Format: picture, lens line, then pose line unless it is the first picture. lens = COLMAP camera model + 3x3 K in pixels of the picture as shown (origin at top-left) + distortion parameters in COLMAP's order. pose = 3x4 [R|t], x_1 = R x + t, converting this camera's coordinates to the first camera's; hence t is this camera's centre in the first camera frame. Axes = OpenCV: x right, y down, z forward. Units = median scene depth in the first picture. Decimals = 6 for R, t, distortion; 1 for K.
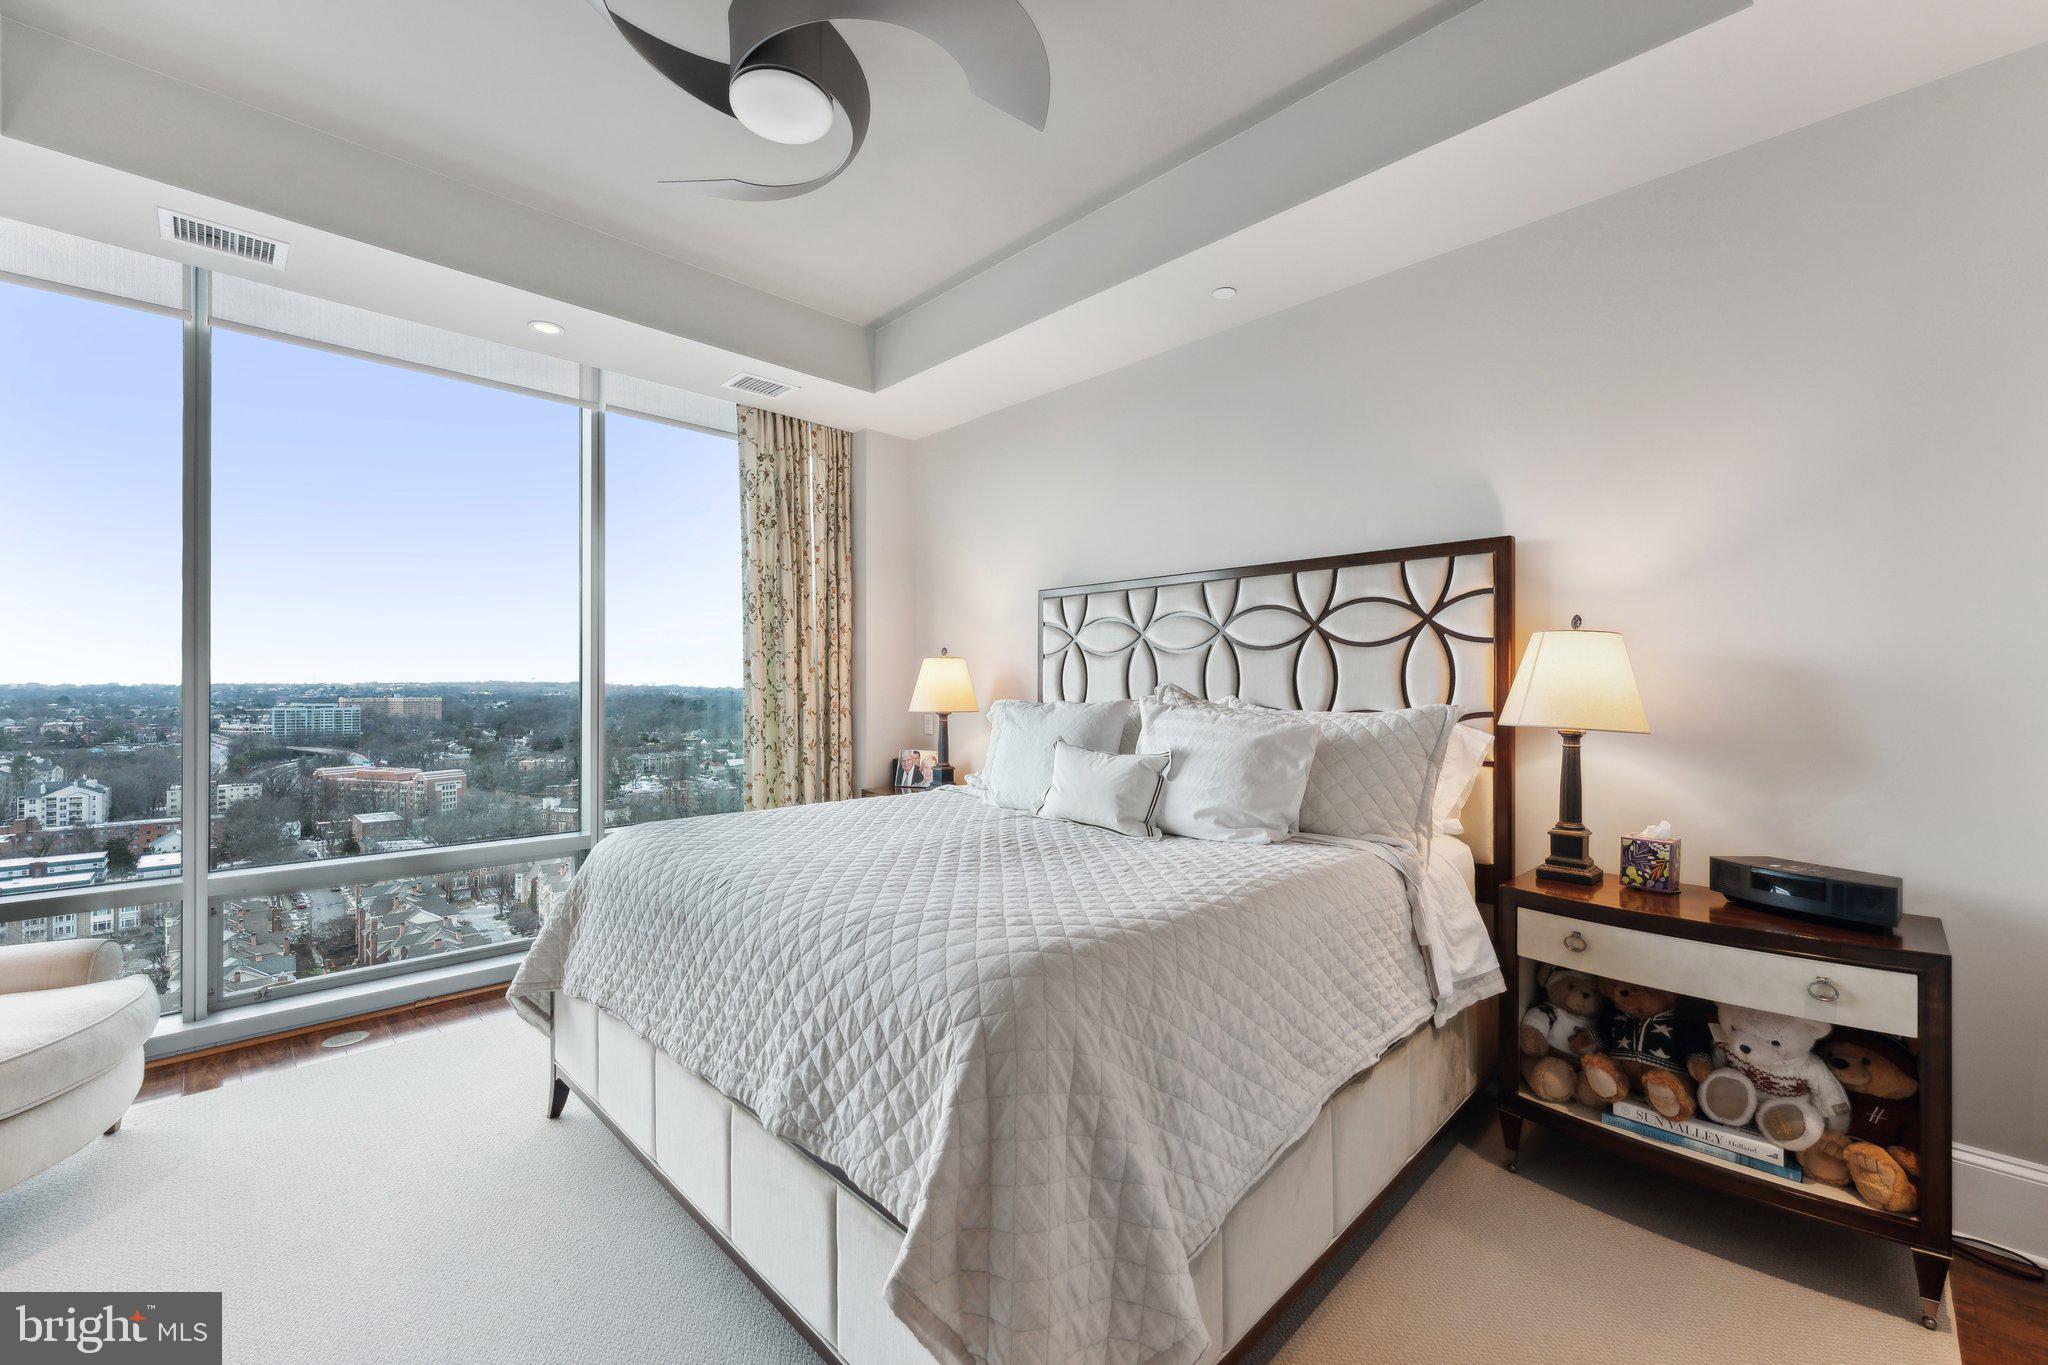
lens RADIAL K [[824.8, 0, 1017.8], [0, 824.8, 681.5], [0, 0, 1]] dist [-0.001034, -0.000210]
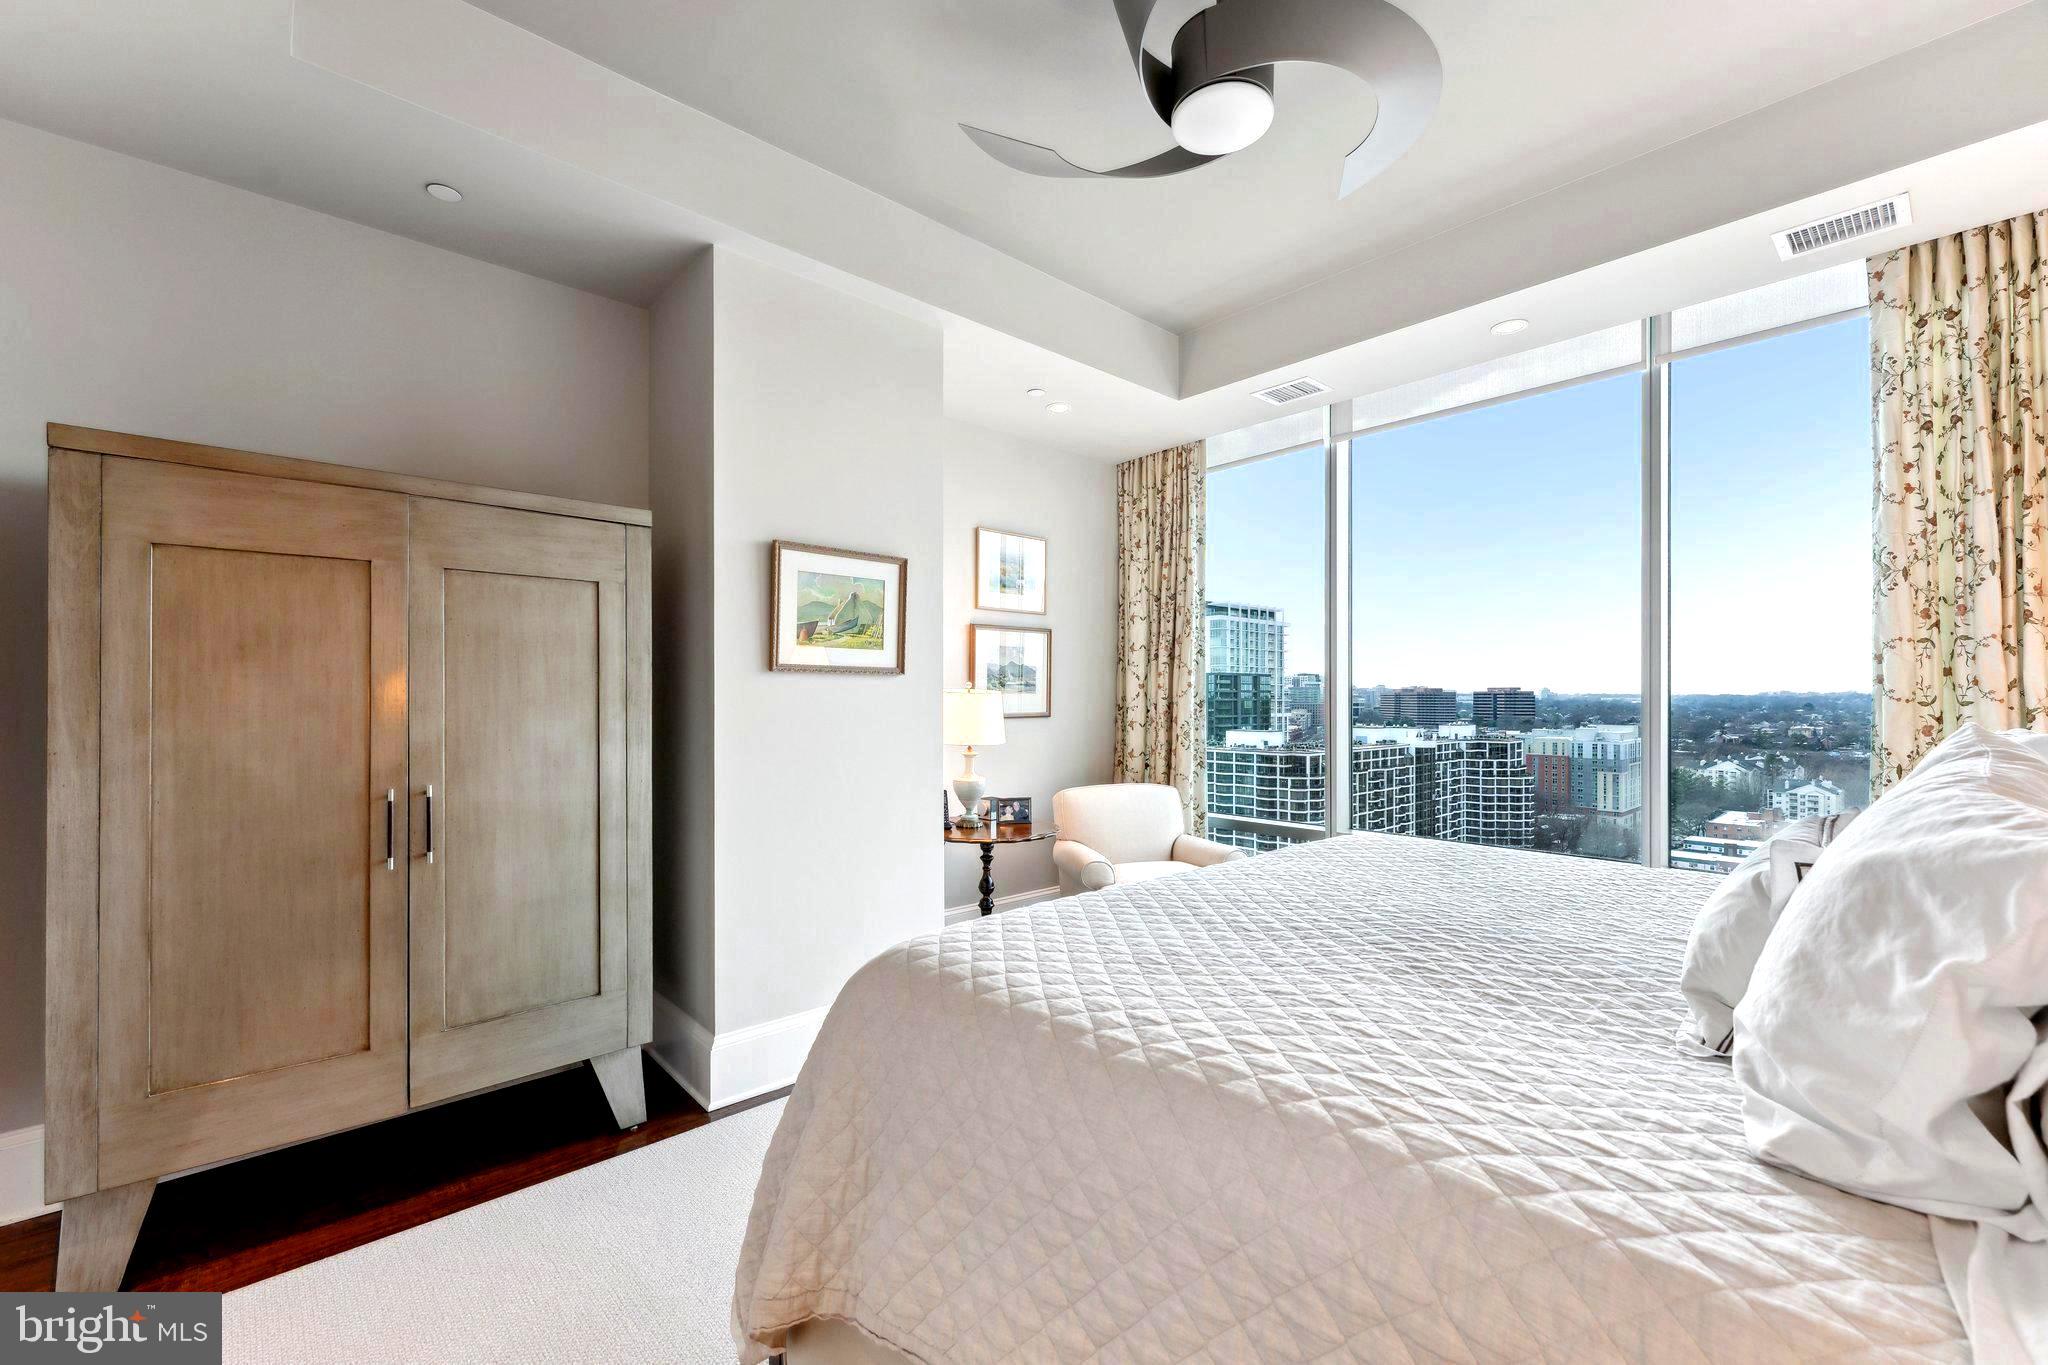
lens RADIAL K [[834.4, 0, 1033.4], [0, 834.4, 695.1], [0, 0, 1]] dist [-0.000243, -0.000017]
pose [[-0.033525, -0.000413, -0.999438, 0.337710], [0.007508, 0.999972, -0.000665, 0.000899], [0.999410, -0.007526, -0.033521, 0.369266]]
